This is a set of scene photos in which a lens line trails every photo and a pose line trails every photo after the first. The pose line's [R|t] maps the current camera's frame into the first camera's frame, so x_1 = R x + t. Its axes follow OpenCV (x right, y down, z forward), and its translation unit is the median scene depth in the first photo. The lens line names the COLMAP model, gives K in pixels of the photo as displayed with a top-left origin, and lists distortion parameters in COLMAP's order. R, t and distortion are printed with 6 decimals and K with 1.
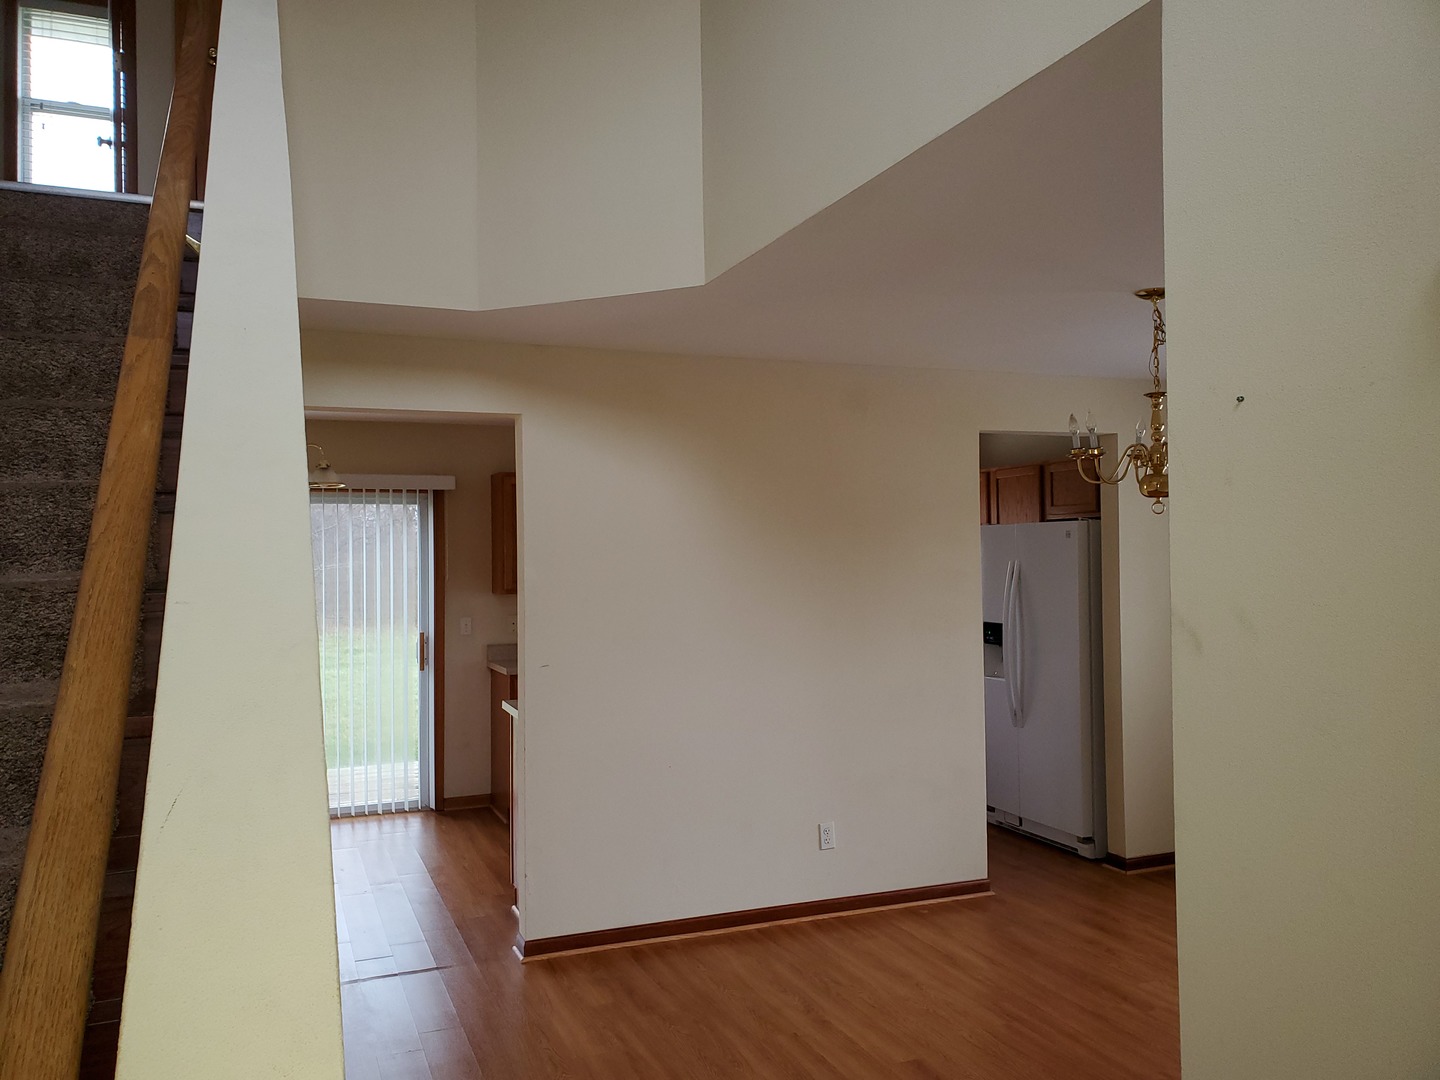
lens RADIAL K [[1113.4, 0, 712.9], [0, 1113.4, 529.9], [0, 0, 1]] dist [0.195602, -0.360507]
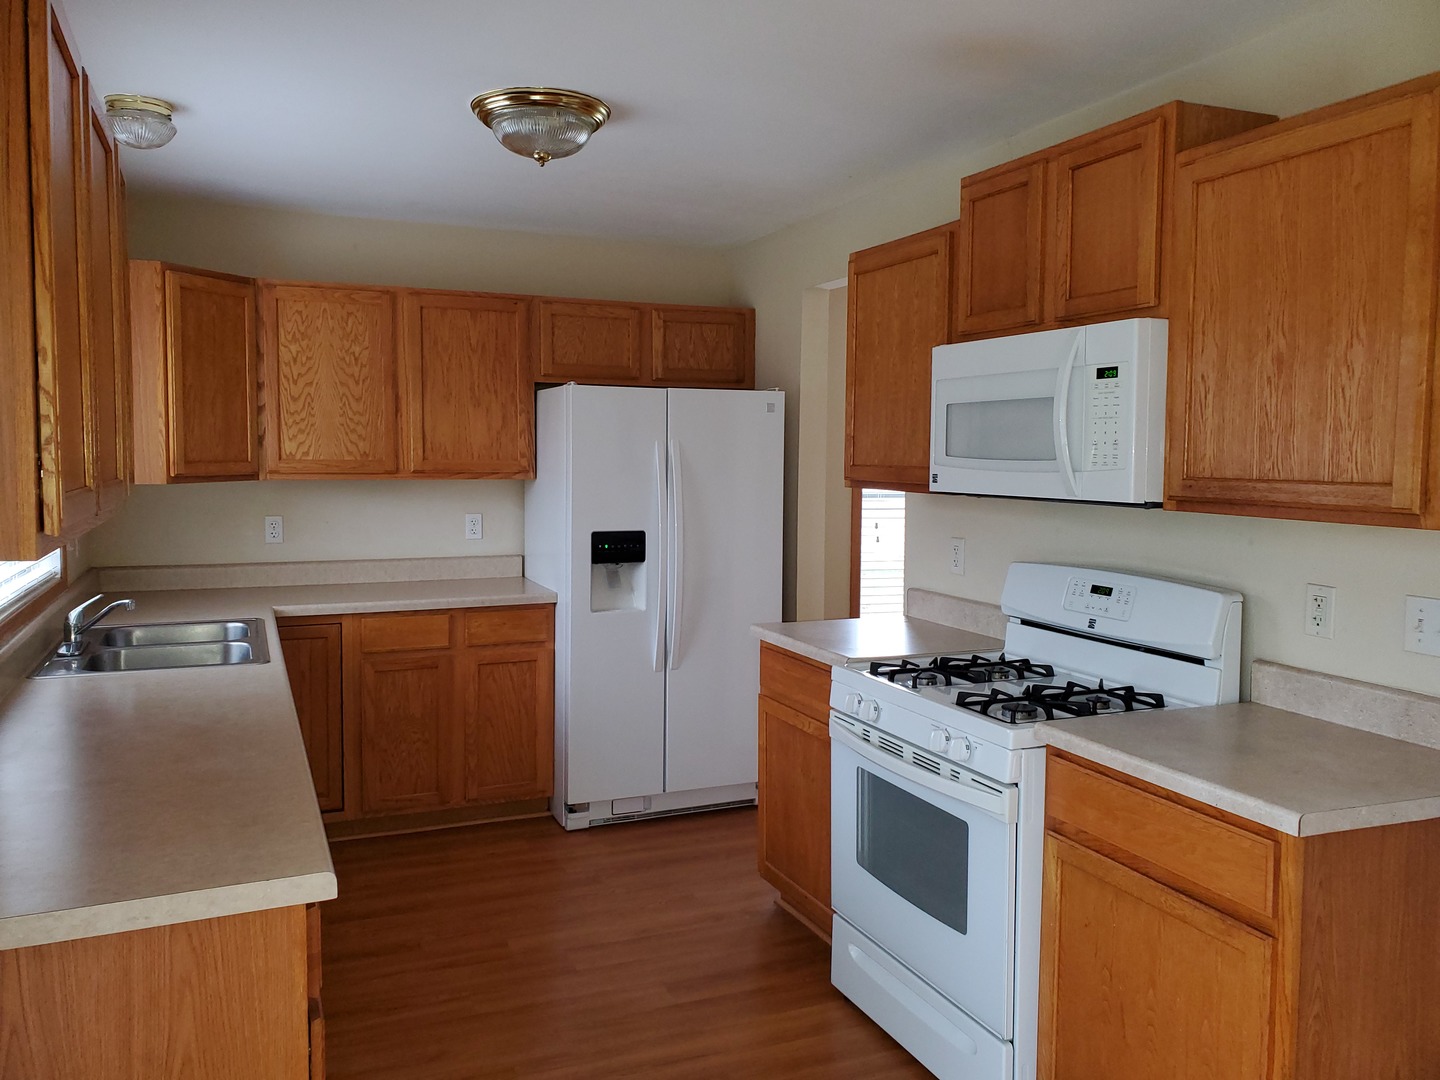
lens RADIAL K [[1118.4, 0, 712.8], [0, 1118.4, 521.8], [0, 0, 1]] dist [0.064674, -0.117366]
pose [[-0.031105, -0.051500, 0.998188, -0.392273], [-0.025774, 0.998381, 0.050706, 0.038317], [-0.999184, -0.024150, -0.032382, 0.896765]]
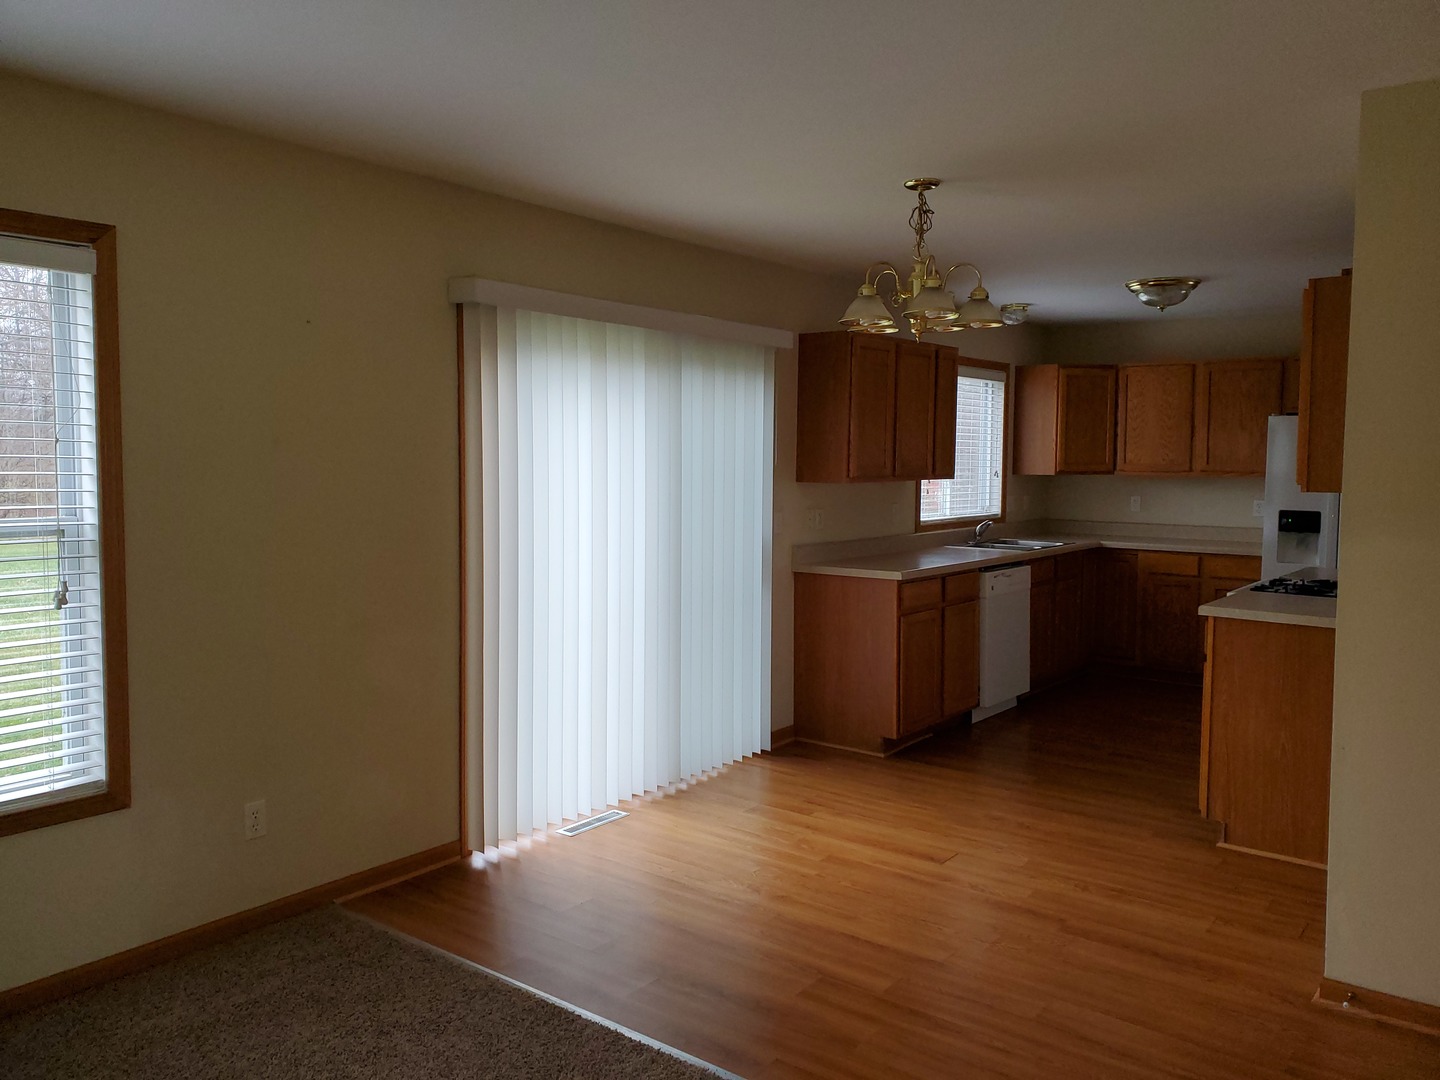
lens RADIAL K [[1118.4, 0, 712.8], [0, 1118.4, 521.8], [0, 0, 1]] dist [0.064674, -0.117366]
pose [[0.858101, -0.013179, 0.513311, -0.693100], [-0.026898, 0.997144, 0.070566, 0.031650], [-0.512775, -0.074360, 0.855297, 0.360067]]
